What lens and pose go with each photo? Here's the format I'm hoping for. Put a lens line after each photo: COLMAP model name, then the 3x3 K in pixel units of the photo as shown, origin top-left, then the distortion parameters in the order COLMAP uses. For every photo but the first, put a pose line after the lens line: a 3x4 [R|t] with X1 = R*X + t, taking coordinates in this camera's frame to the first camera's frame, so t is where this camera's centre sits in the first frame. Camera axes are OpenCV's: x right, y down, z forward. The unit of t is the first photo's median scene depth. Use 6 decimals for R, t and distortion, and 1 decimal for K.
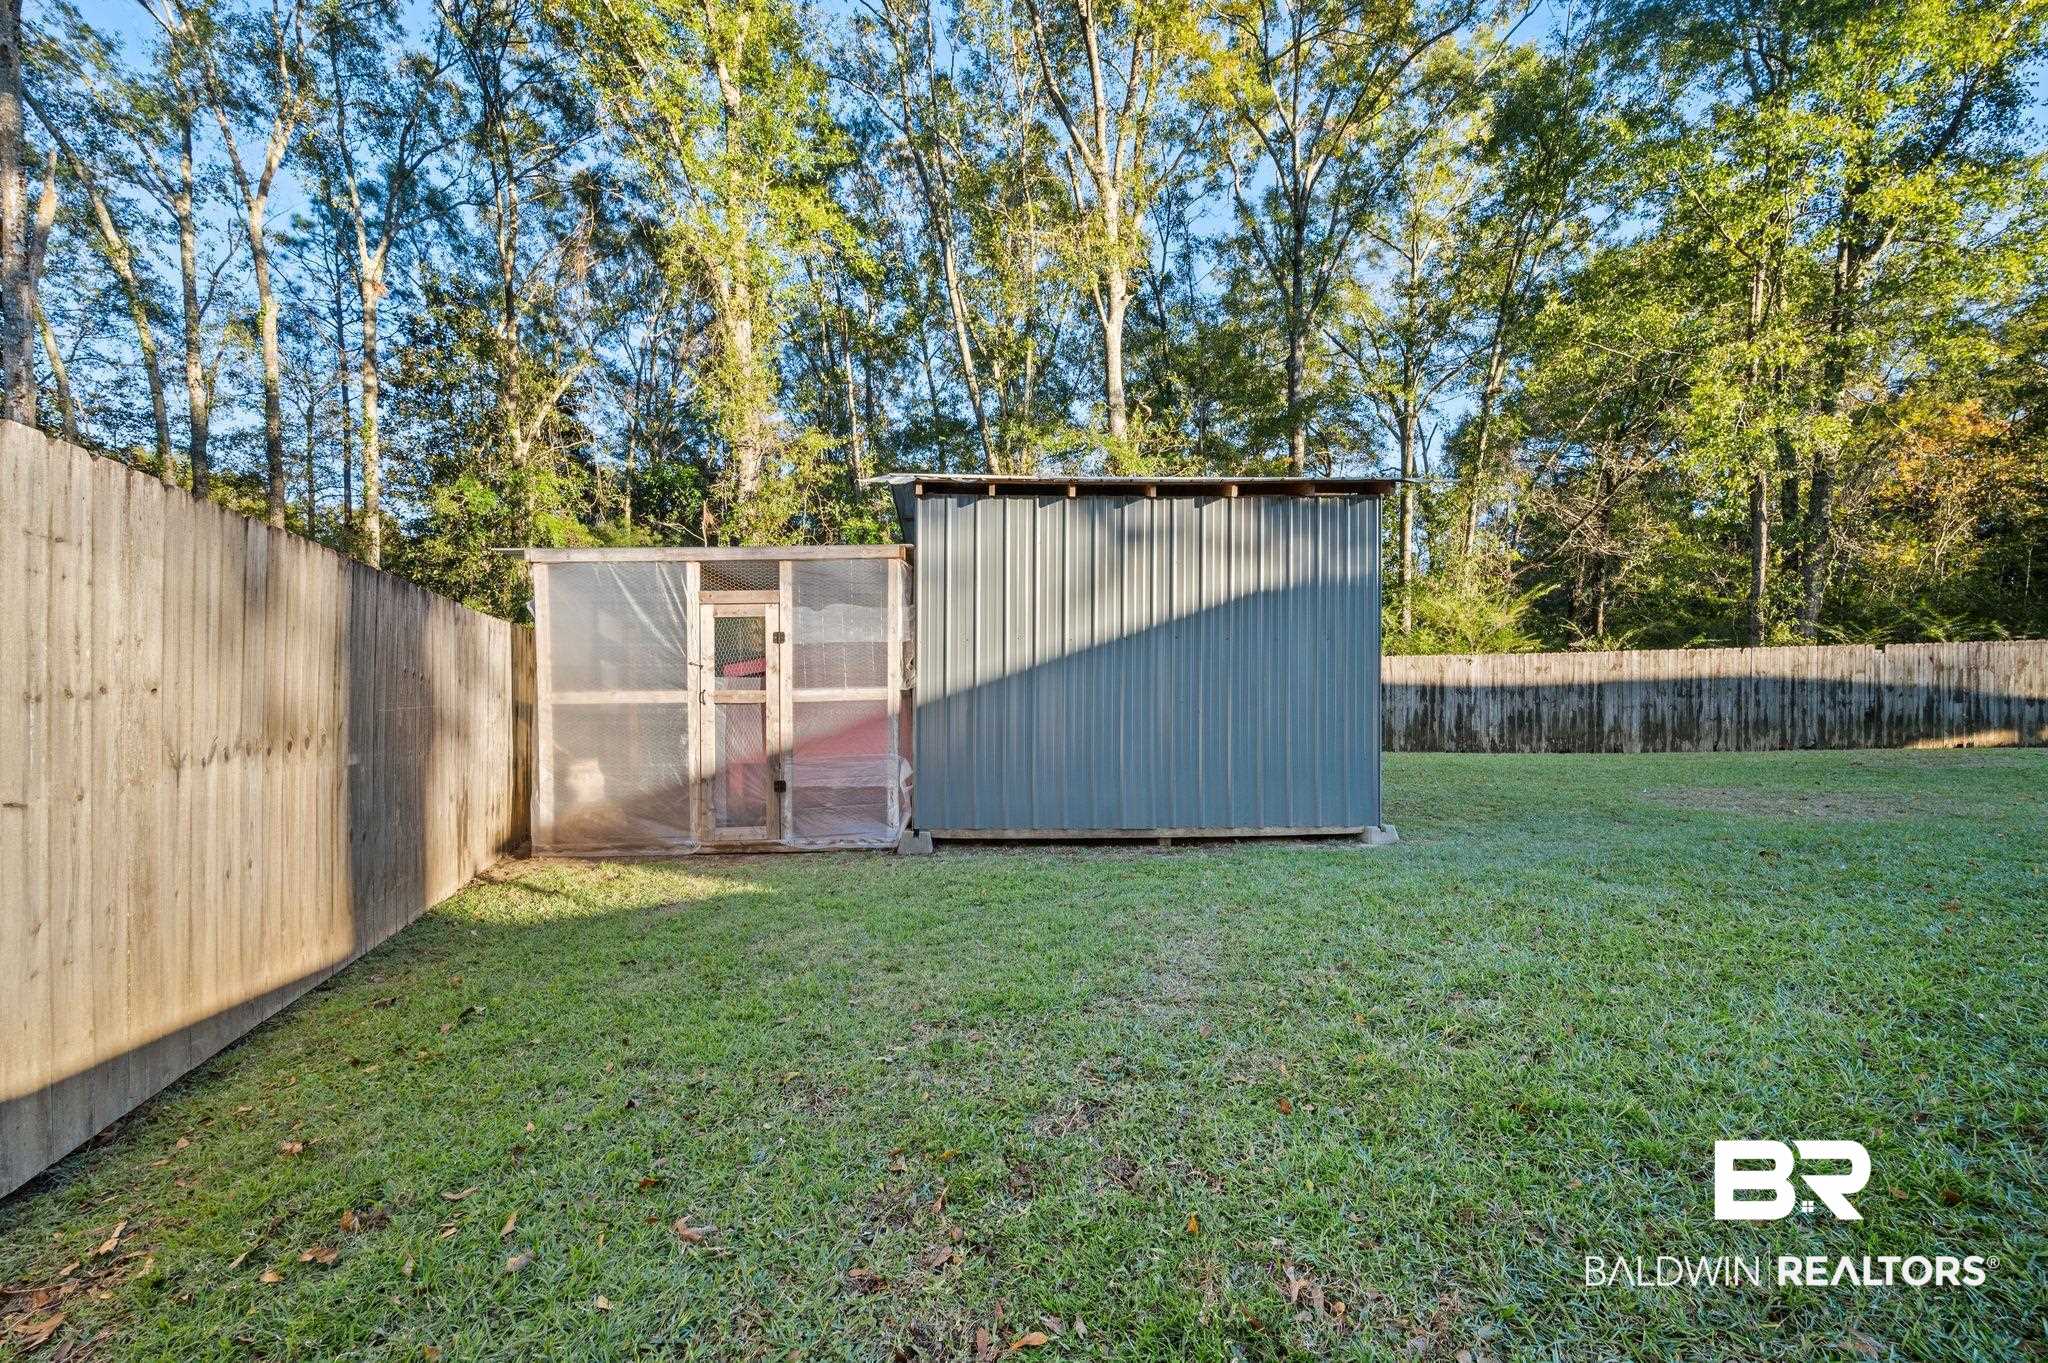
lens RADIAL K [[811.2, 0, 1025.0], [0, 811.2, 684.4], [0, 0, 1]] dist [-0.003095, -0.000446]
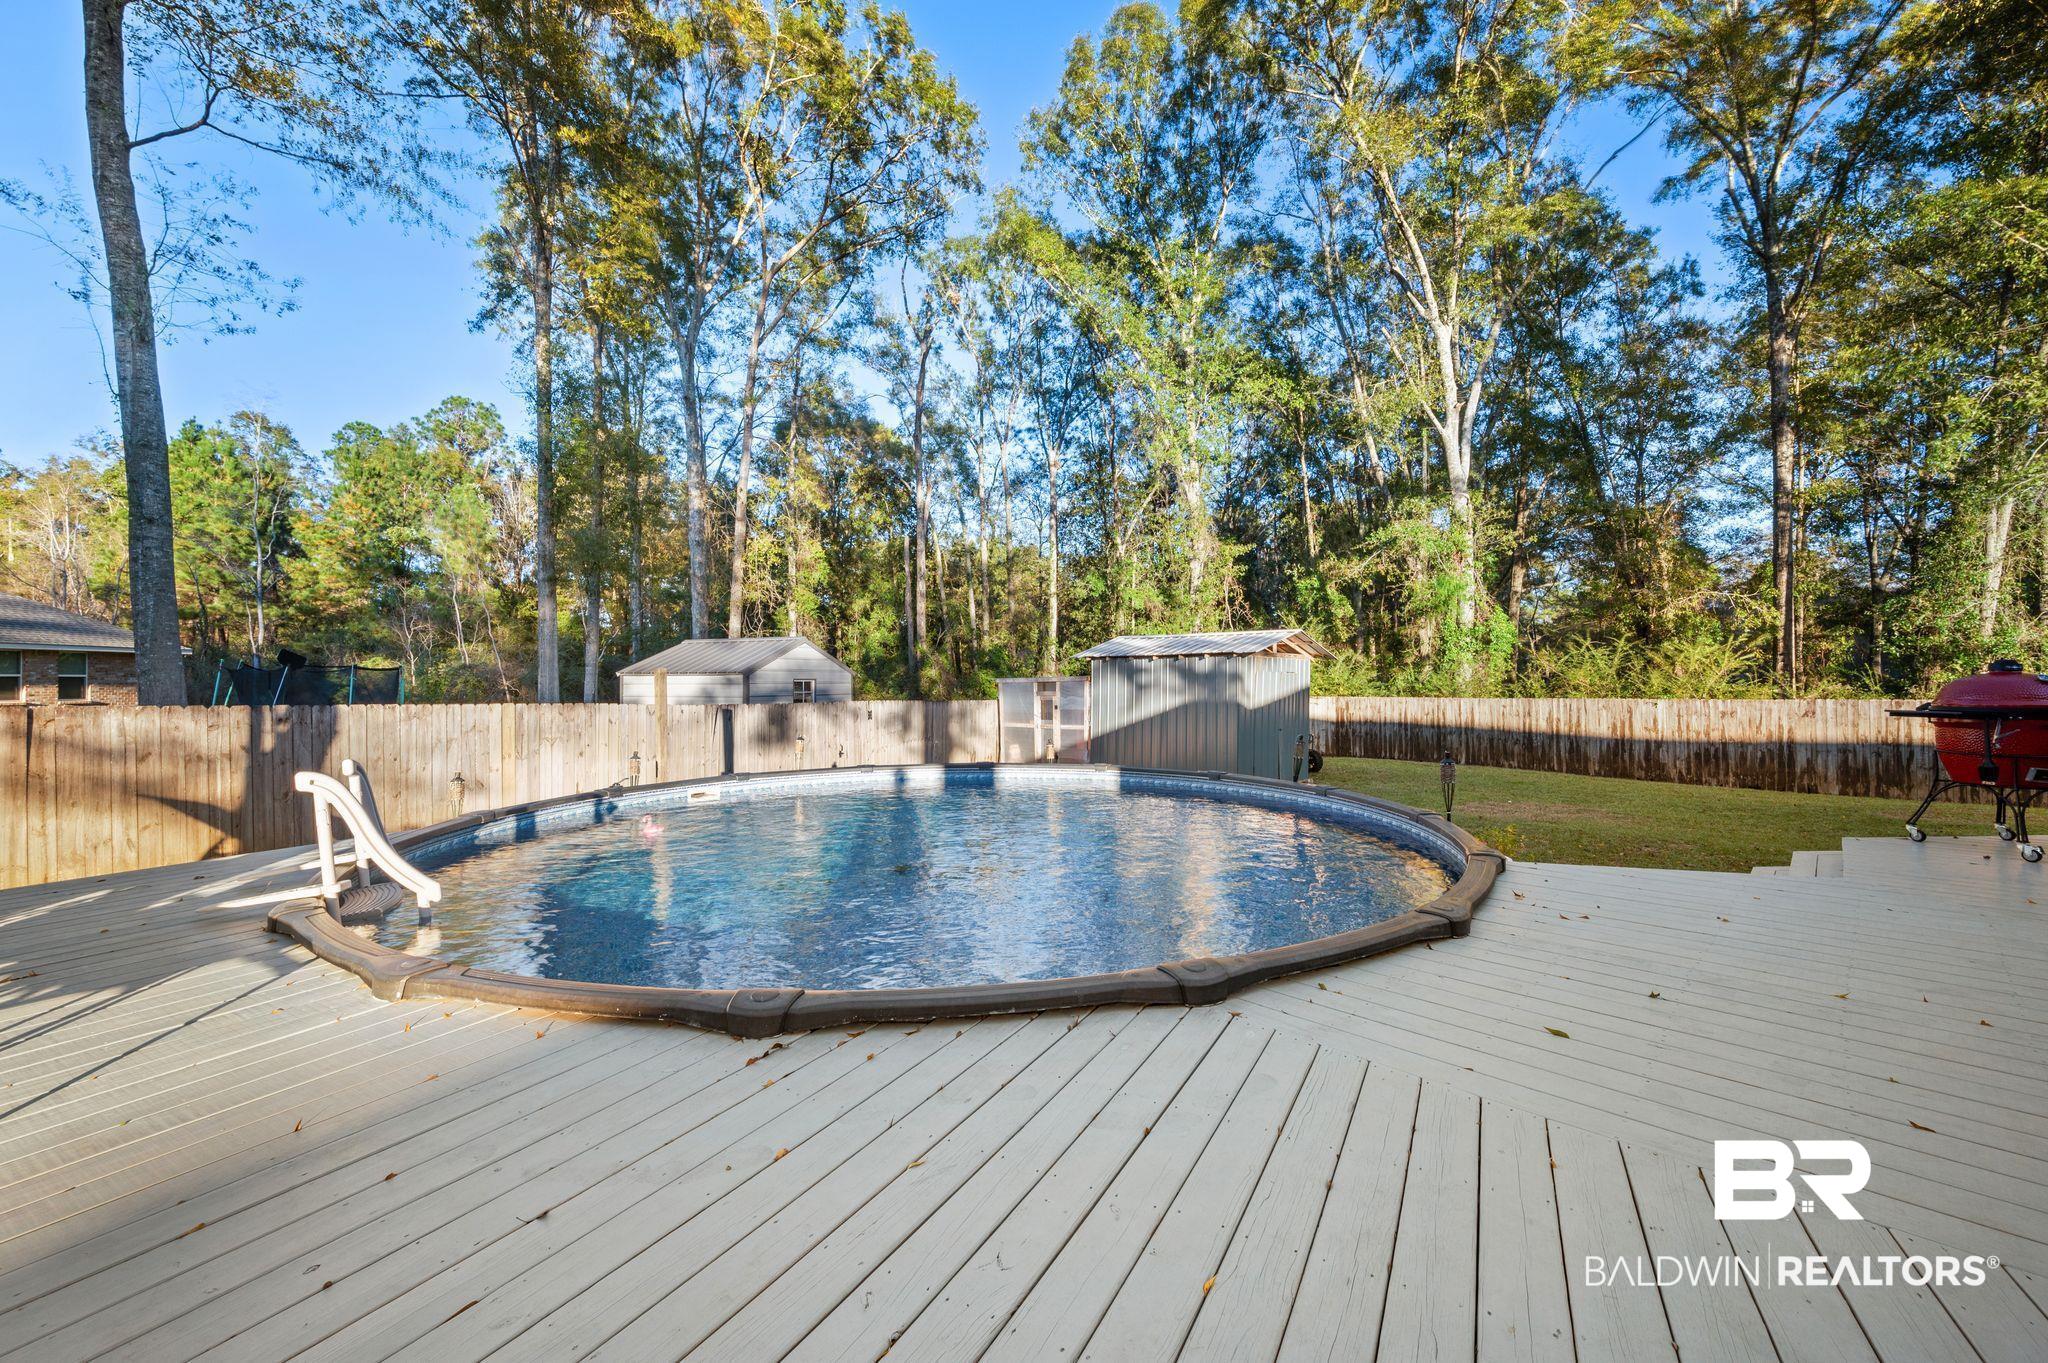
lens RADIAL K [[811.2, 0, 1025.0], [0, 811.2, 684.4], [0, 0, 1]] dist [-0.003095, -0.000446]
pose [[0.697335, 0.012989, -0.716628, 0.770794], [0.000991, 0.999817, 0.019087, -0.084626], [0.716745, -0.014020, 0.697194, -0.529381]]
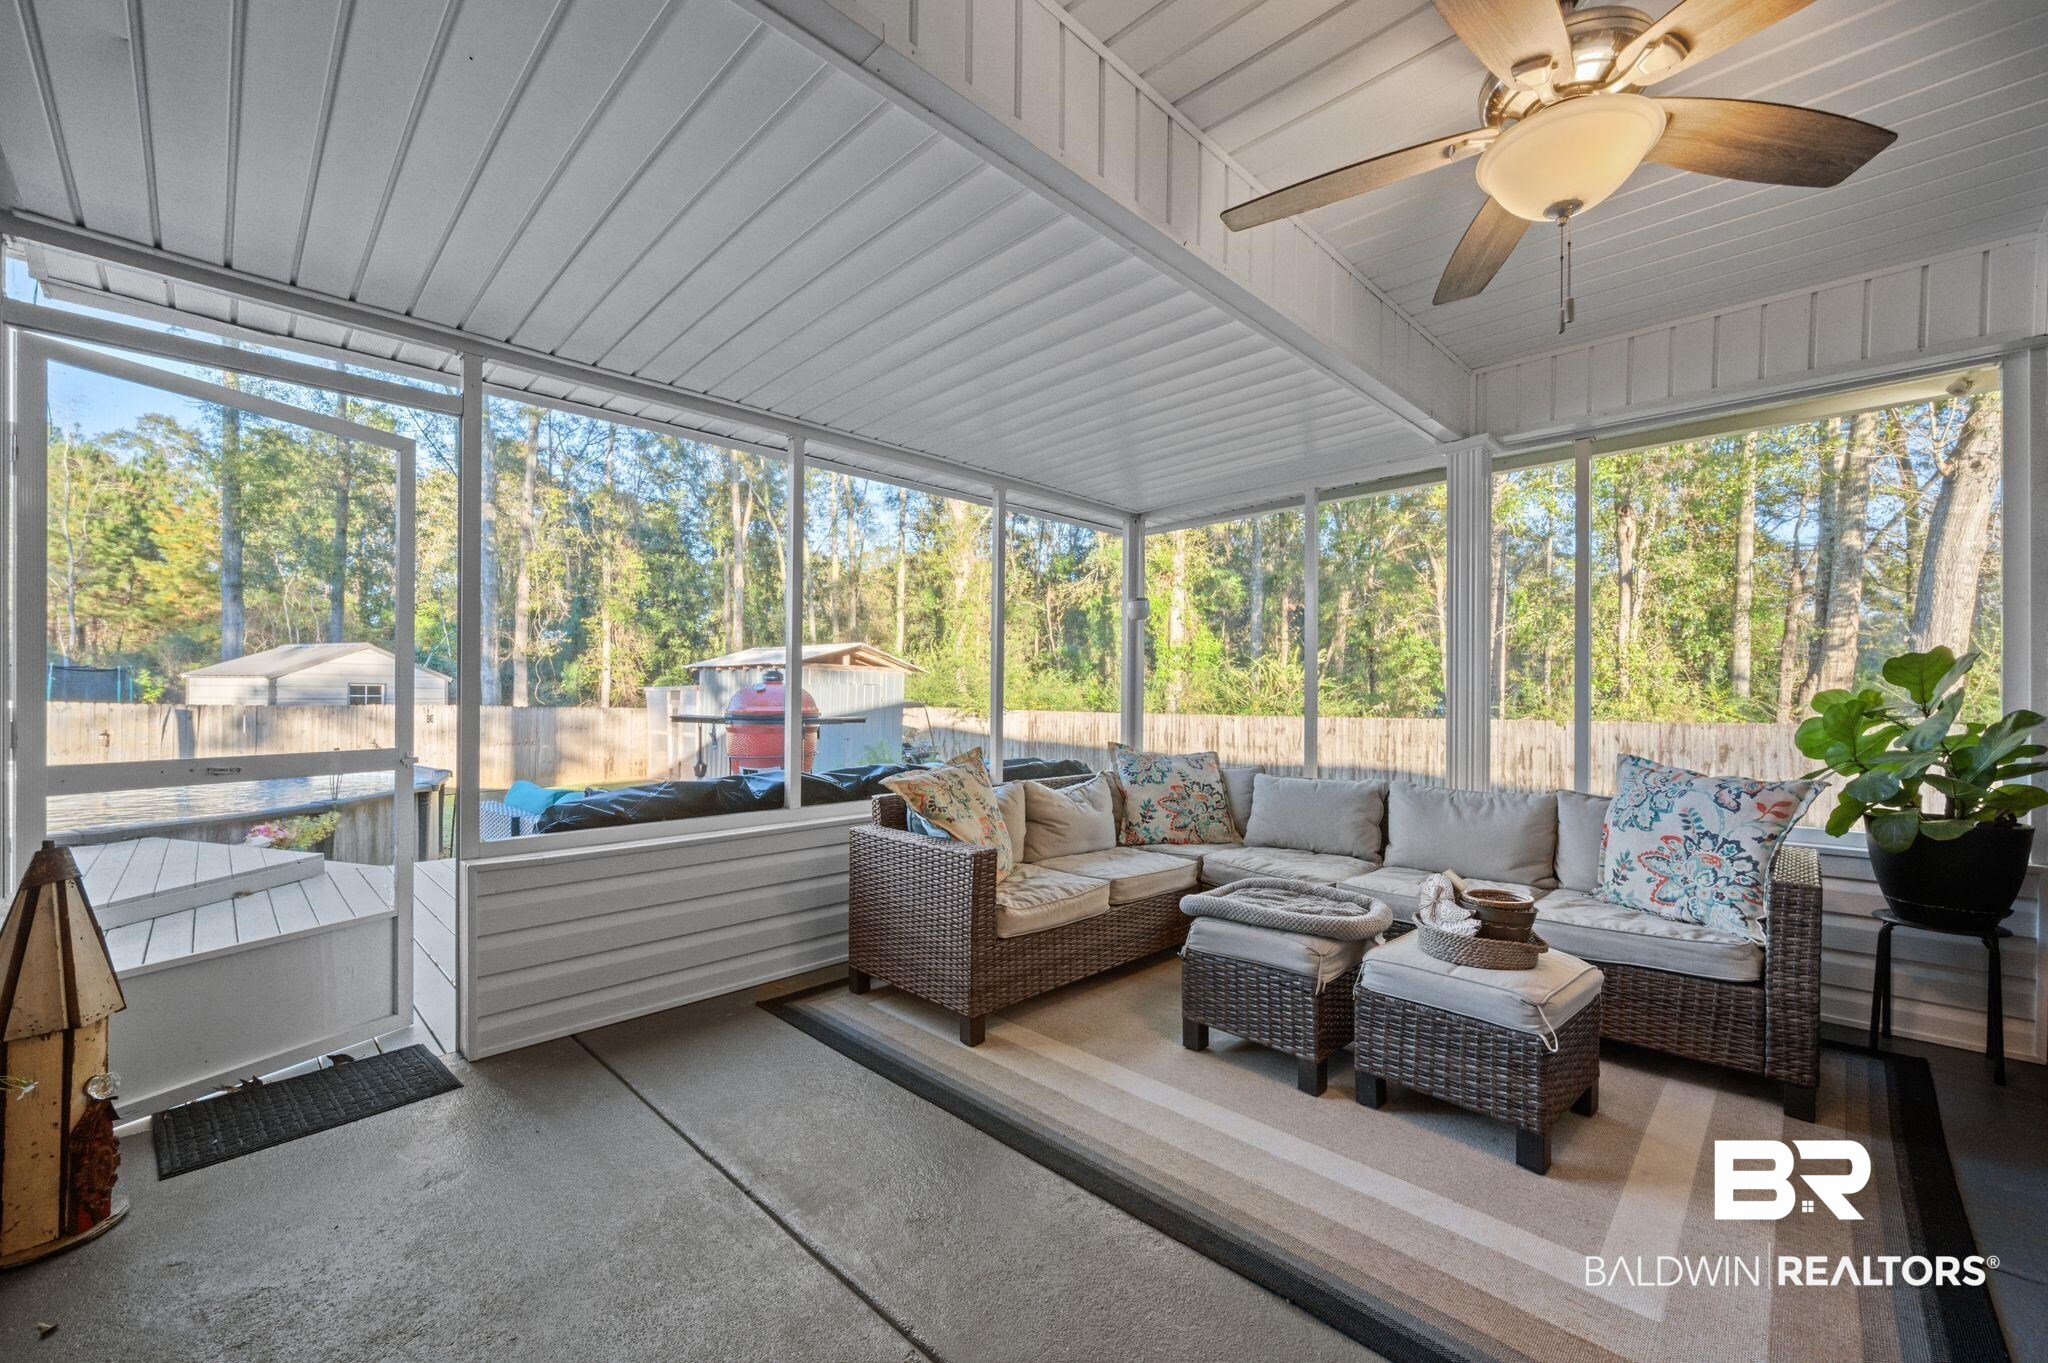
lens RADIAL K [[811.2, 0, 1025.0], [0, 811.2, 684.4], [0, 0, 1]] dist [-0.003095, -0.000446]
pose [[0.708993, 0.009752, -0.705148, 1.246153], [-0.012806, 0.999918, 0.000953, -0.083603], [0.705099, 0.008354, 0.709059, -0.134575]]
